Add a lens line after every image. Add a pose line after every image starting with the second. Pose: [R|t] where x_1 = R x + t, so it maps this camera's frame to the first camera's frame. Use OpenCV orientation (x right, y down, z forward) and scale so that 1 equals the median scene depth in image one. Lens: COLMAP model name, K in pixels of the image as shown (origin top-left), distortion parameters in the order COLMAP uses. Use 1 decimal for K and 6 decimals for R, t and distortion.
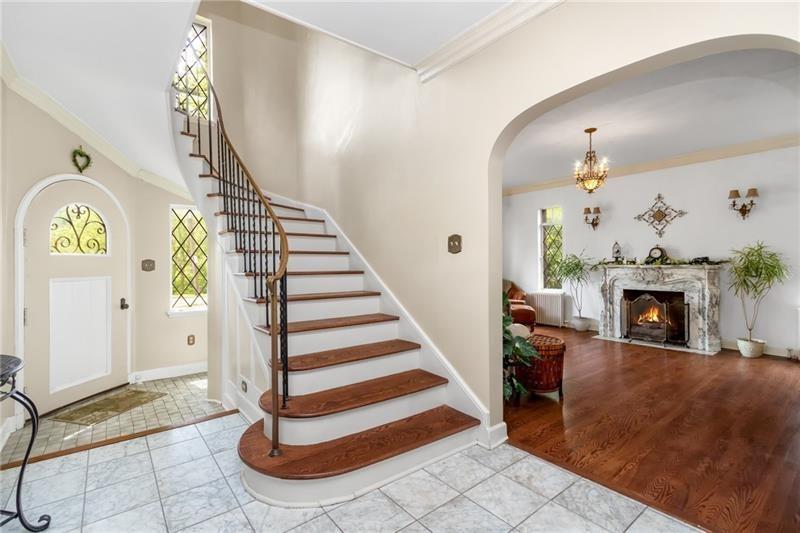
lens RADIAL K [[376.3, 0, 367.2], [0, 376.3, 262.3], [0, 0, 1]] dist [0.001963, 0.000336]
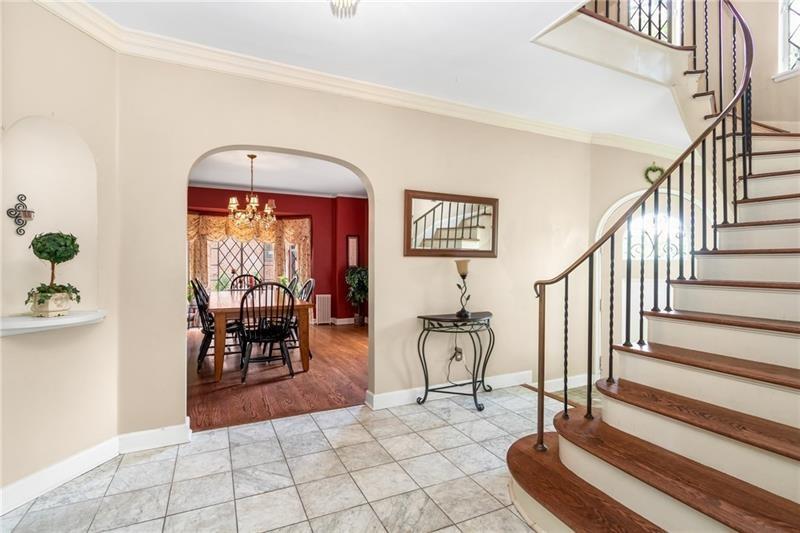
lens RADIAL K [[387.5, 0, 398.1], [0, 387.5, 265.1], [0, 0, 1]] dist [-0.001928, -0.000051]
pose [[-0.209828, 0.001192, -0.977738, 0.718291], [-0.003331, 0.999993, 0.001934, -0.001836], [0.977733, 0.003663, -0.209823, 0.673480]]
